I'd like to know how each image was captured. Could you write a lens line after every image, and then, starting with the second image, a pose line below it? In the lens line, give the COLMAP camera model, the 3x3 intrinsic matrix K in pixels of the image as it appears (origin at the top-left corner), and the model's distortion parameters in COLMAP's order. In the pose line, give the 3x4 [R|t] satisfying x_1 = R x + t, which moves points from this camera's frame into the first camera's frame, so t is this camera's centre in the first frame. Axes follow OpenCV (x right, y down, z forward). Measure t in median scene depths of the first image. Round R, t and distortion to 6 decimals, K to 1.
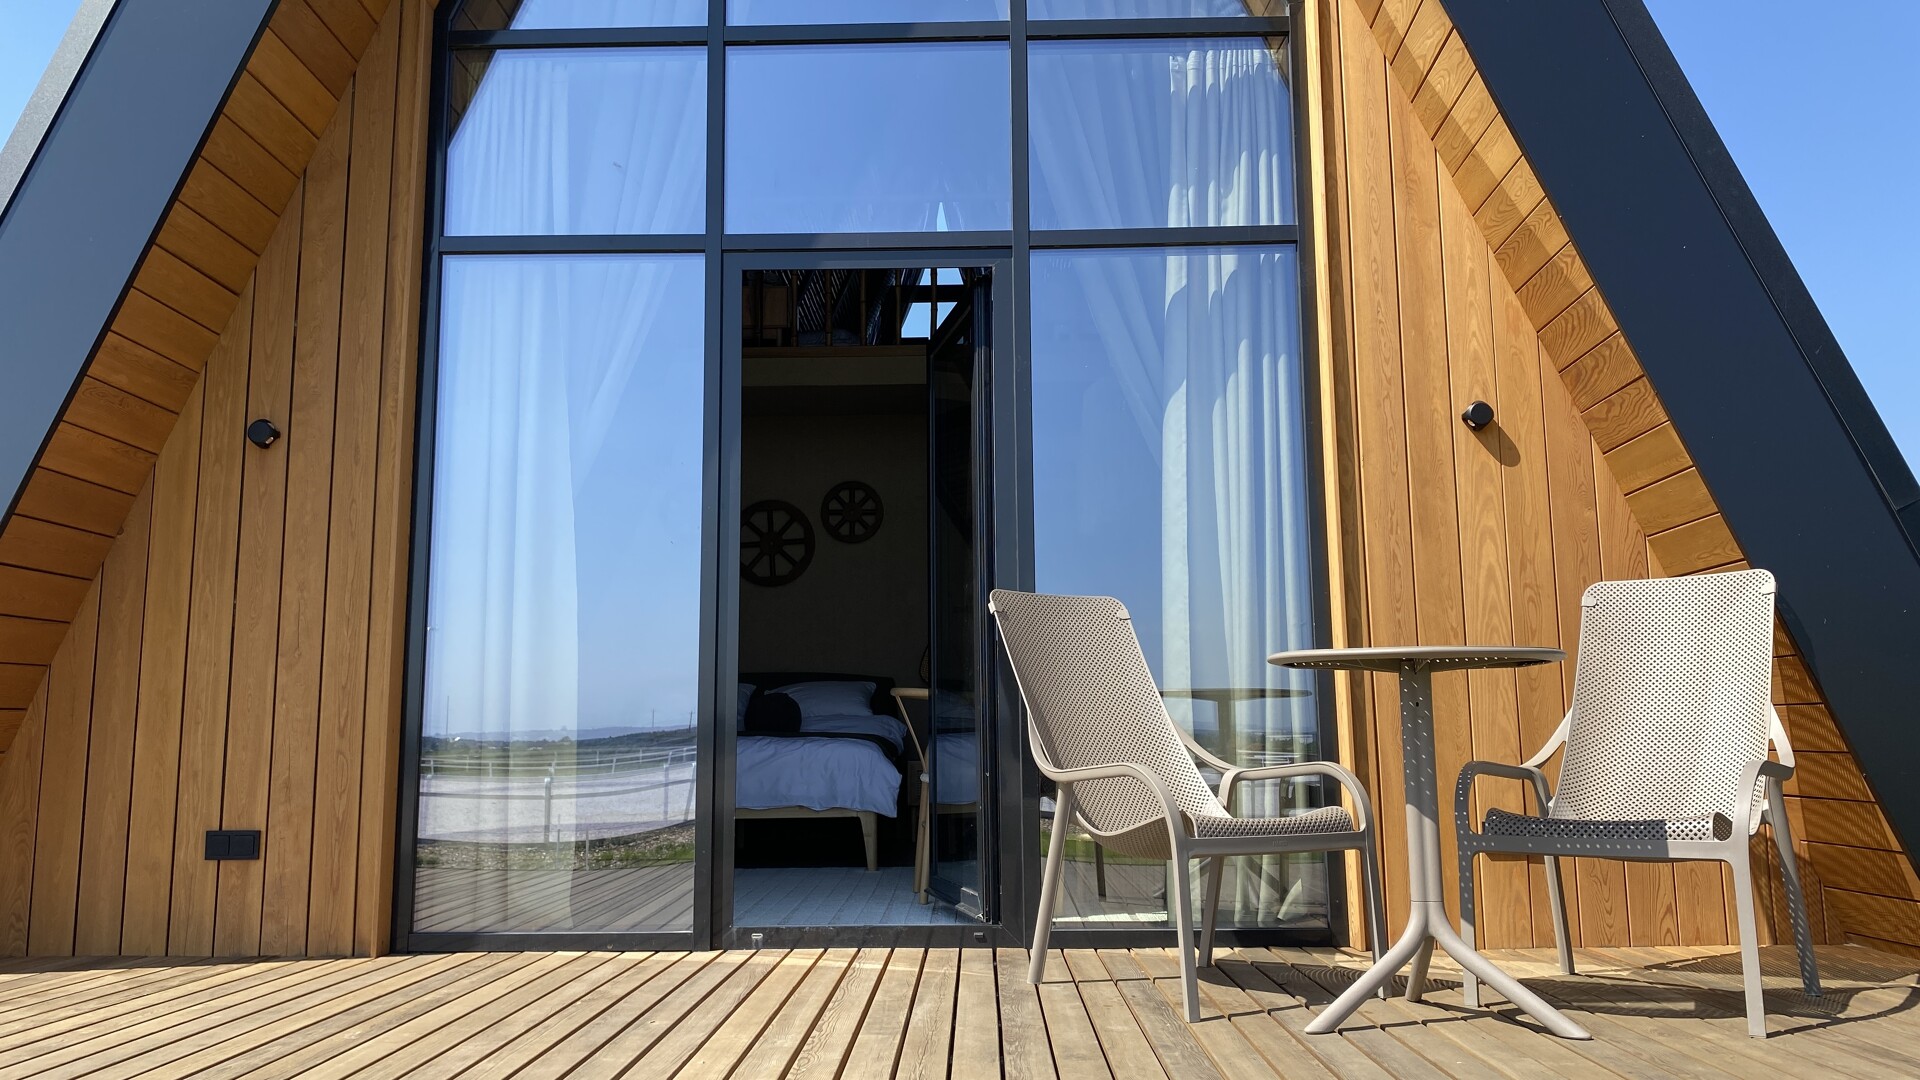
lens RADIAL K [[1473.2, 0, 961.3], [0, 1473.2, 531.5], [0, 0, 1]] dist [0.116625, -0.142178]
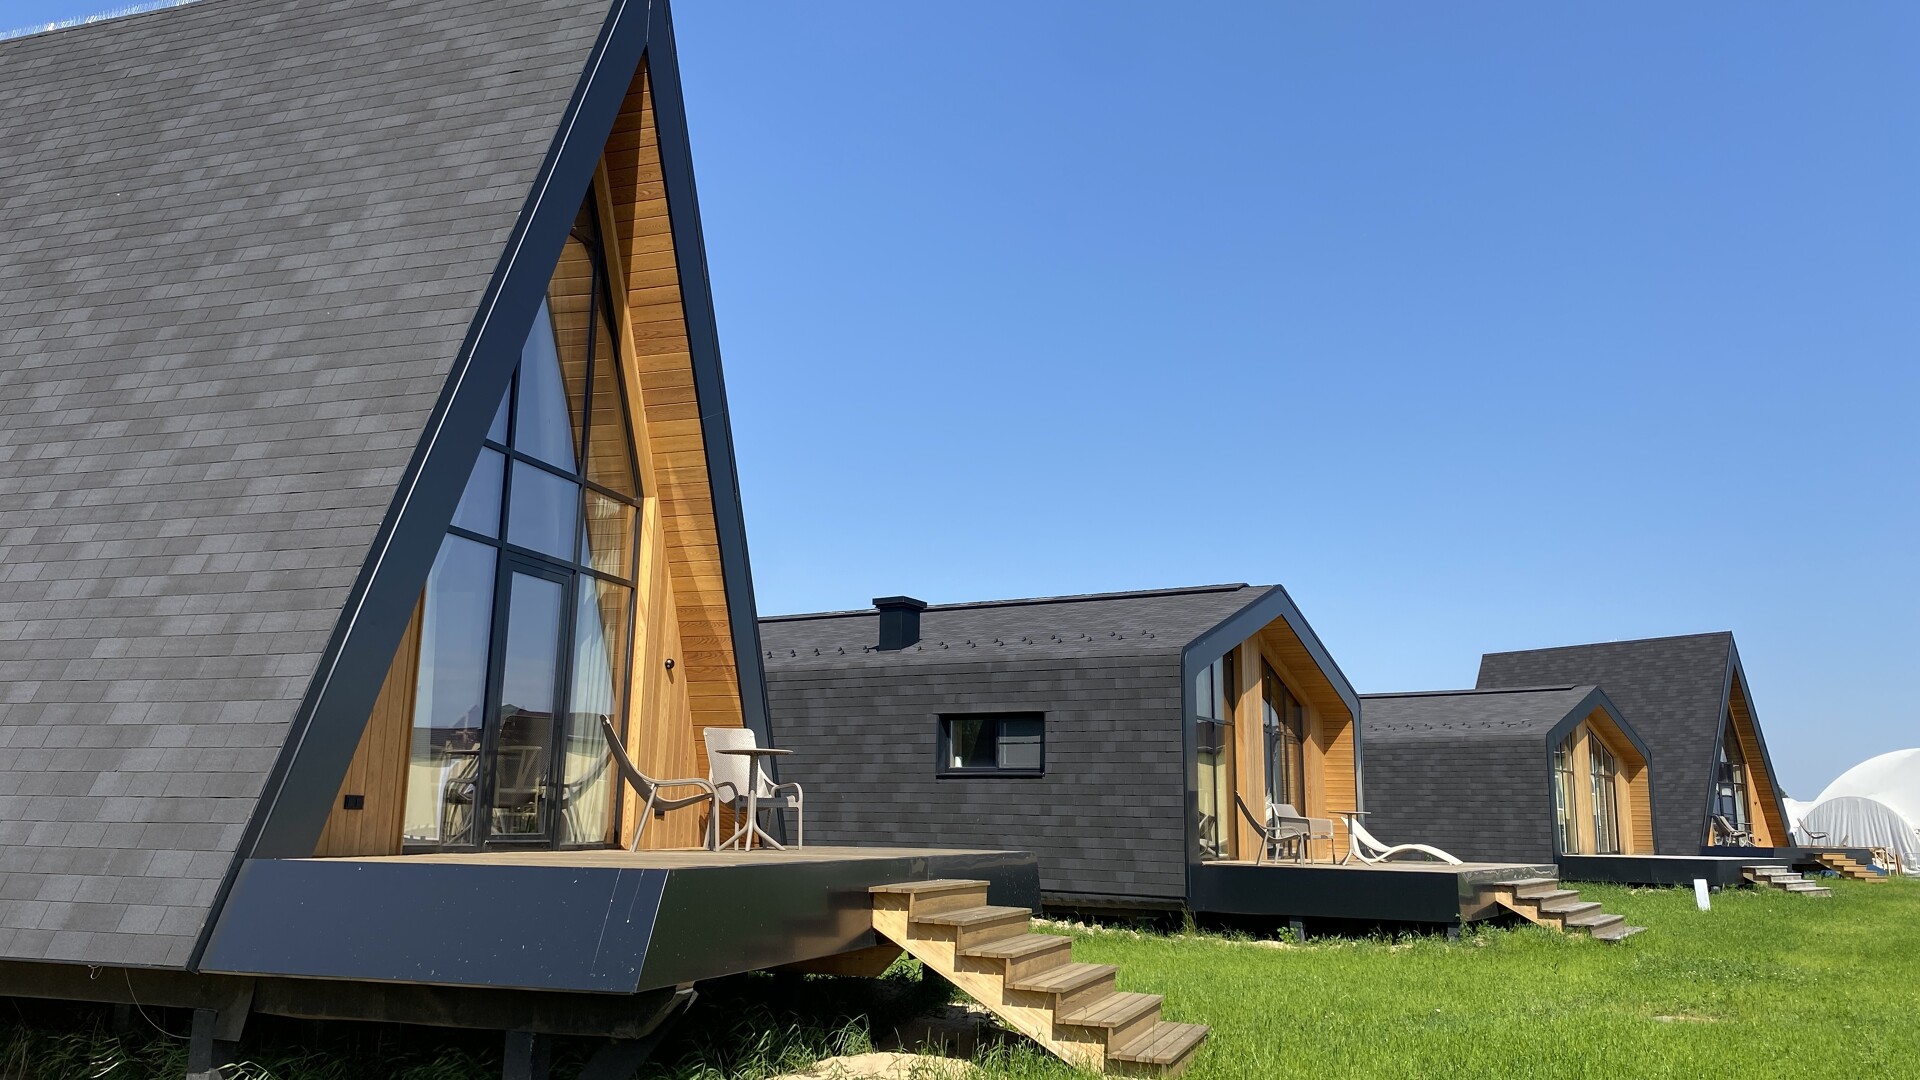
lens RADIAL K [[1473.2, 0, 961.3], [0, 1473.2, 531.5], [0, 0, 1]] dist [0.116625, -0.142178]
pose [[0.272184, 0.201248, 0.940965, -1.966606], [-0.155520, 0.974229, -0.163377, 0.045252], [-0.949594, -0.101870, 0.296468, -0.319897]]
